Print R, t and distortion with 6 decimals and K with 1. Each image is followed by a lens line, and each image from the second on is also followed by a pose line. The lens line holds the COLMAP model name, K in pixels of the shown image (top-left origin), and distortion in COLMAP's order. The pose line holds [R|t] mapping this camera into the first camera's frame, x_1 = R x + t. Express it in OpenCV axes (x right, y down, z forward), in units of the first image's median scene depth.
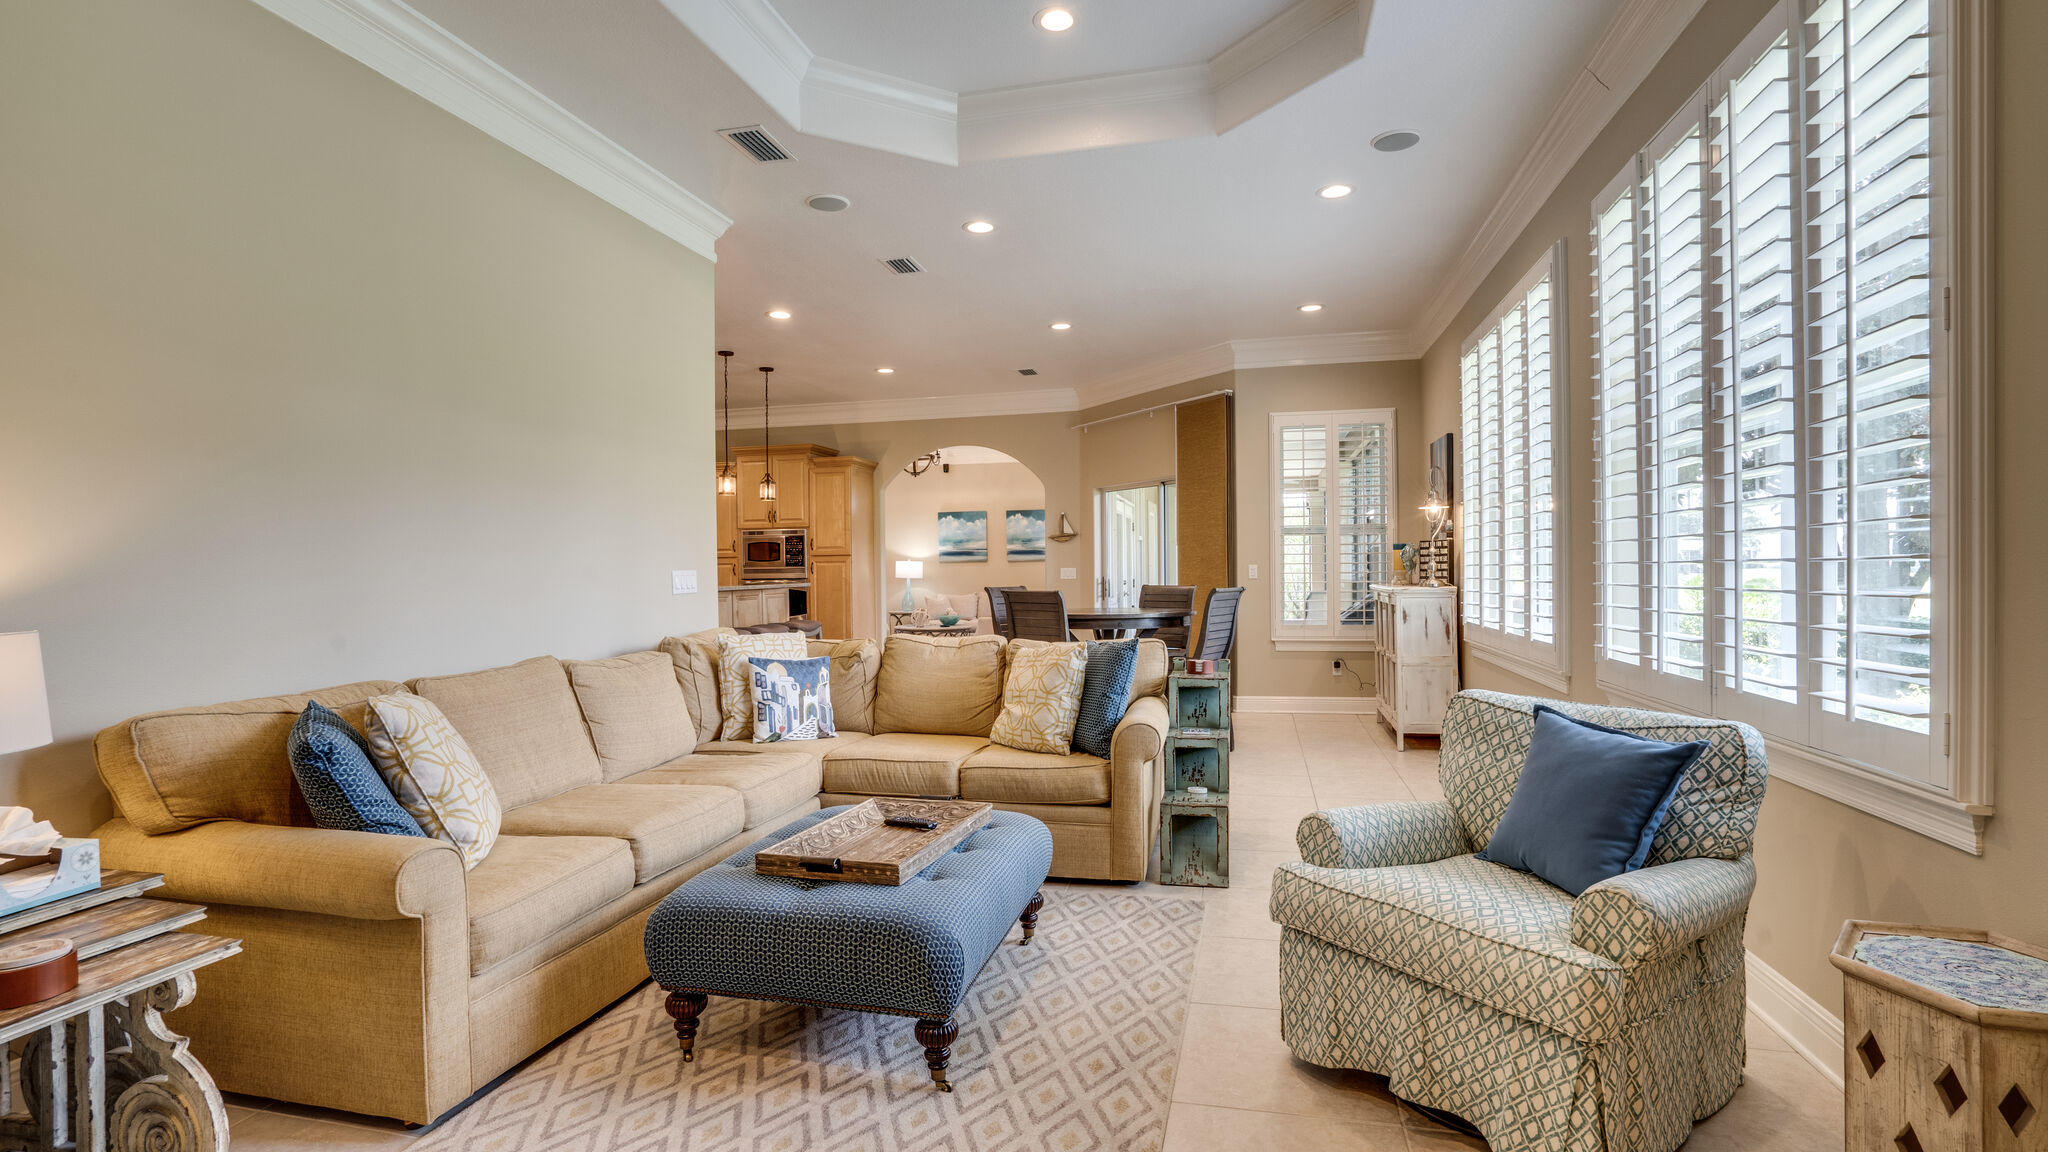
lens RADIAL K [[947.1, 0, 1021.8], [0, 947.1, 580.2], [0, 0, 1]] dist [-0.053490, 0.026221]
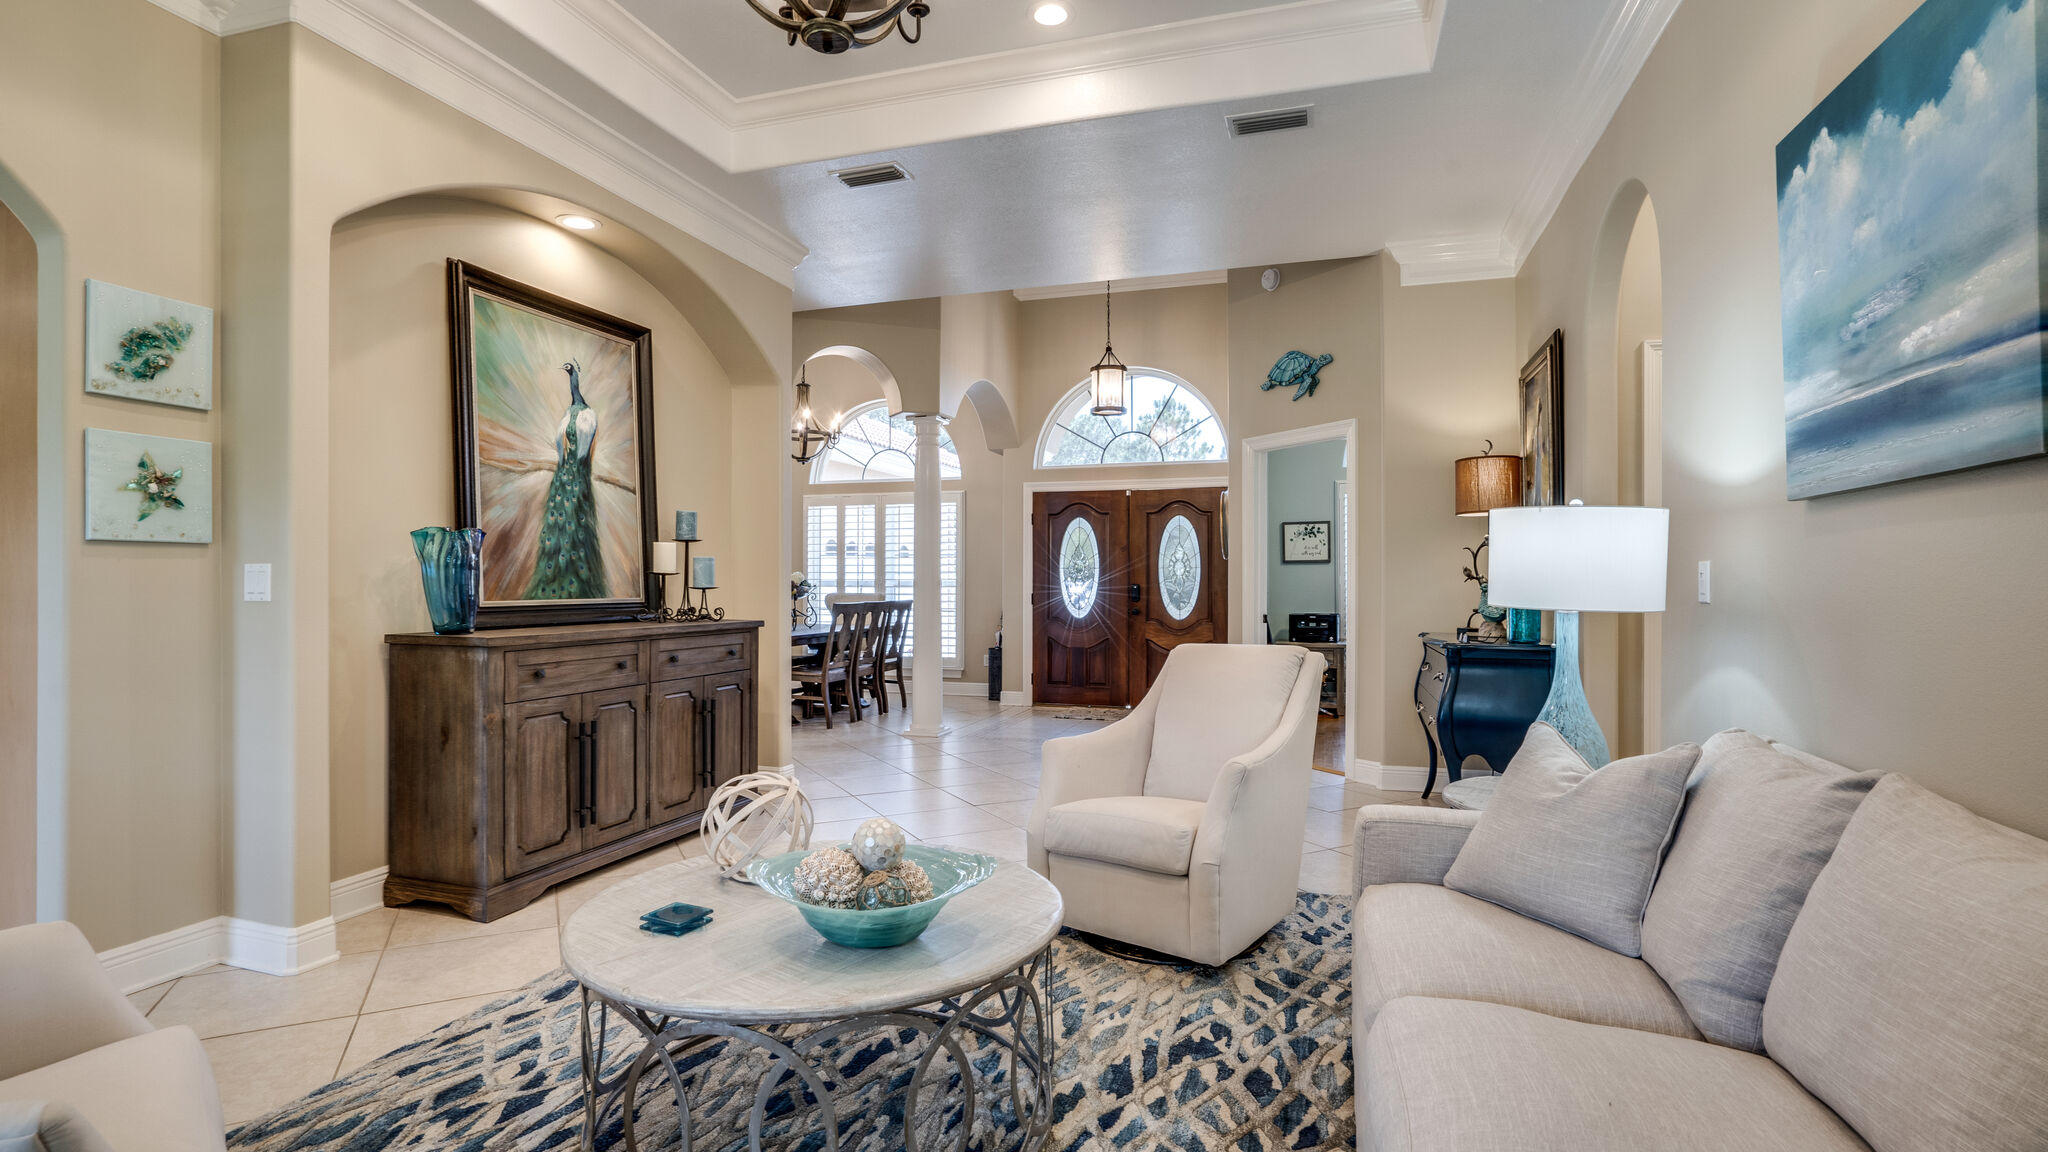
lens RADIAL K [[968.0, 0, 1022.2], [0, 968.0, 578.5], [0, 0, 1]] dist [-0.037434, 0.019542]
pose [[-0.069177, 0.010148, -0.997553, 0.086382], [-0.010125, 0.999890, 0.010874, -0.011783], [0.997553, 0.010852, -0.069067, 1.300277]]
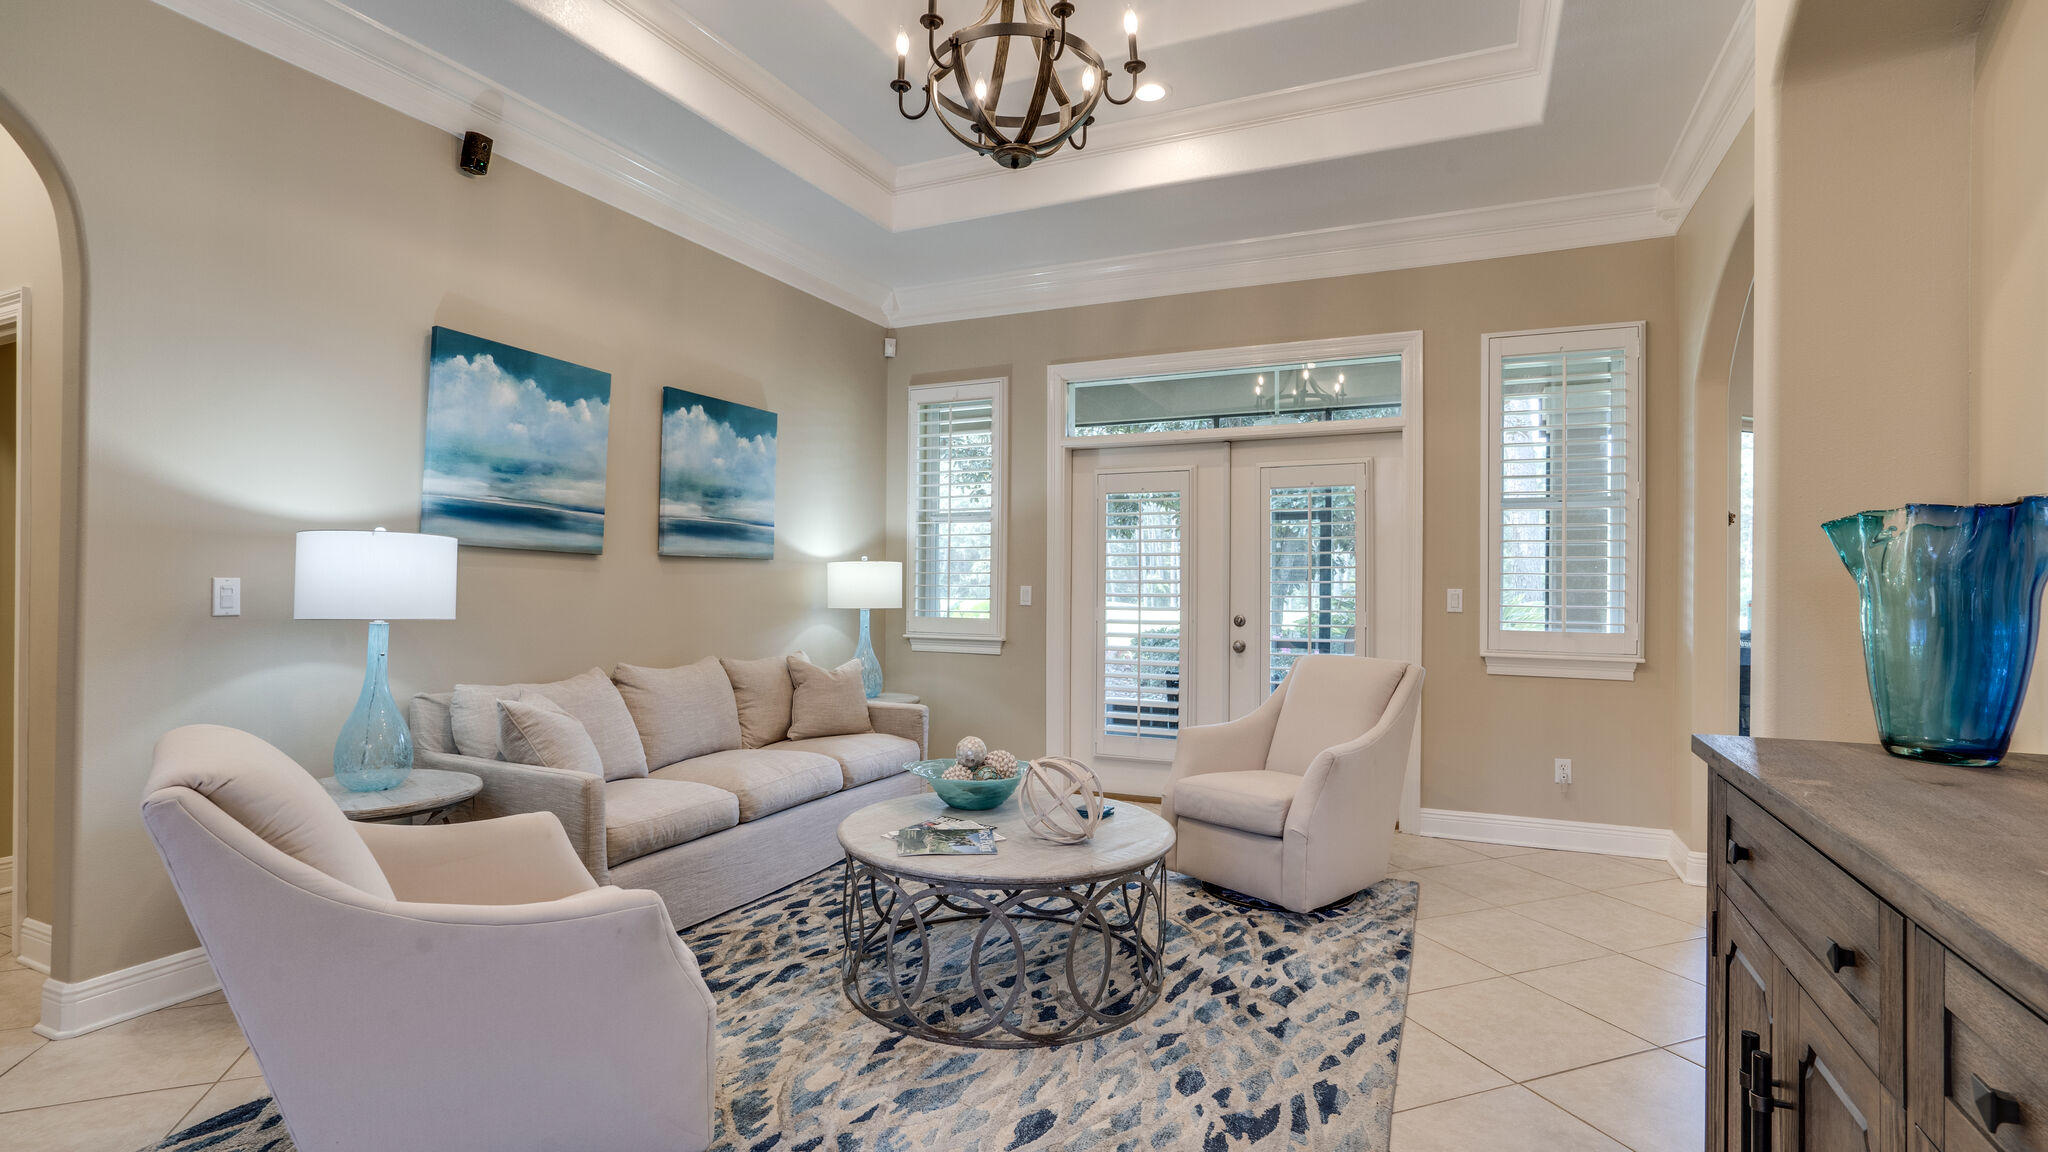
lens RADIAL K [[947.1, 0, 1021.8], [0, 947.1, 580.2], [0, 0, 1]] dist [-0.053490, 0.026221]
pose [[0.198997, 0.017432, 0.979845, -0.402926], [-0.001204, 0.999845, -0.017543, -0.010323], [-0.979999, 0.002312, 0.198988, 1.181281]]
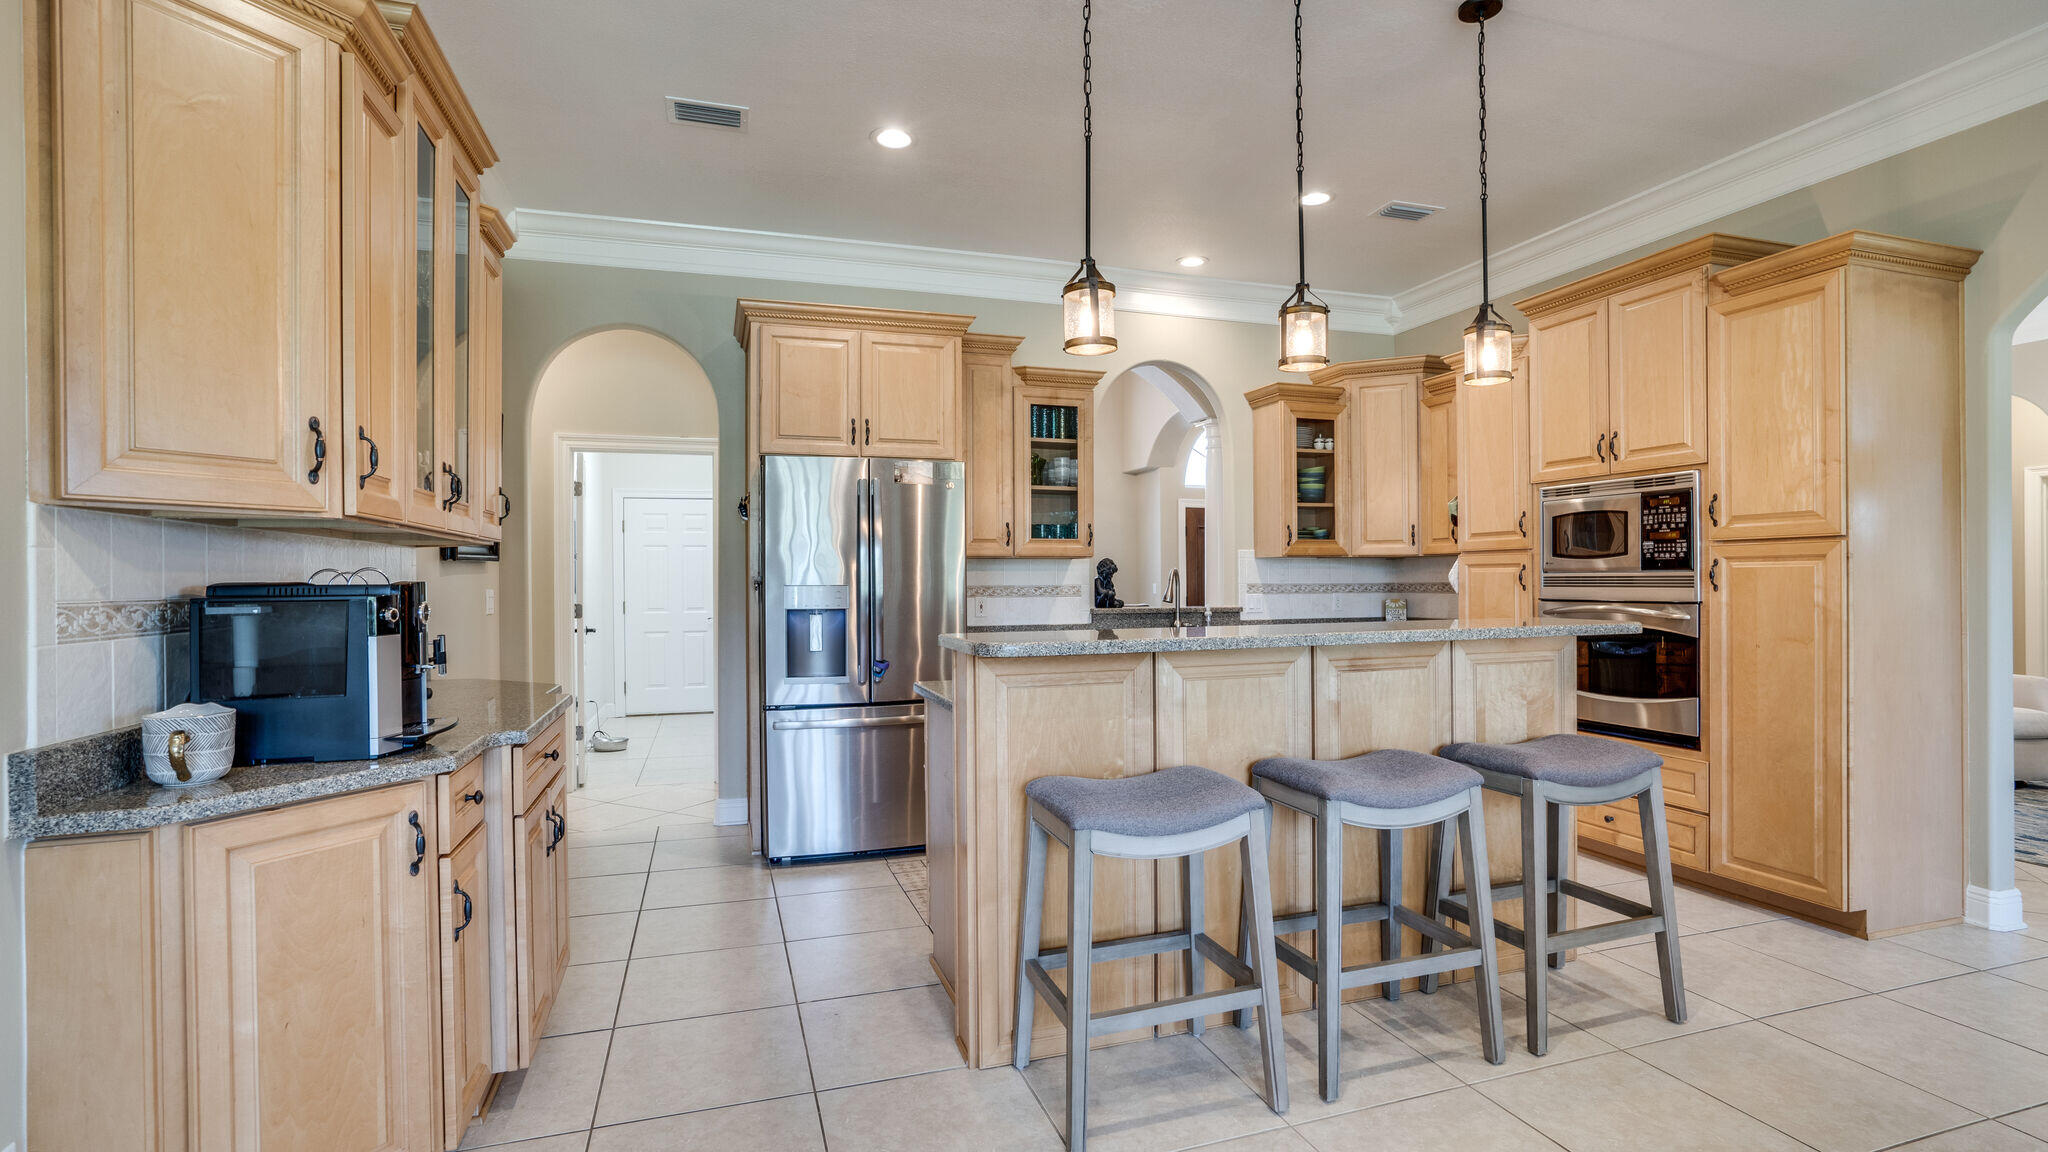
lens RADIAL K [[947.1, 0, 1021.8], [0, 947.1, 580.2], [0, 0, 1]] dist [-0.053490, 0.026221]
pose [[0.524397, 0.009505, -0.851421, -0.055589], [-0.009218, 0.999942, 0.005485, -0.010053], [0.851424, 0.004972, 0.524455, 0.564945]]
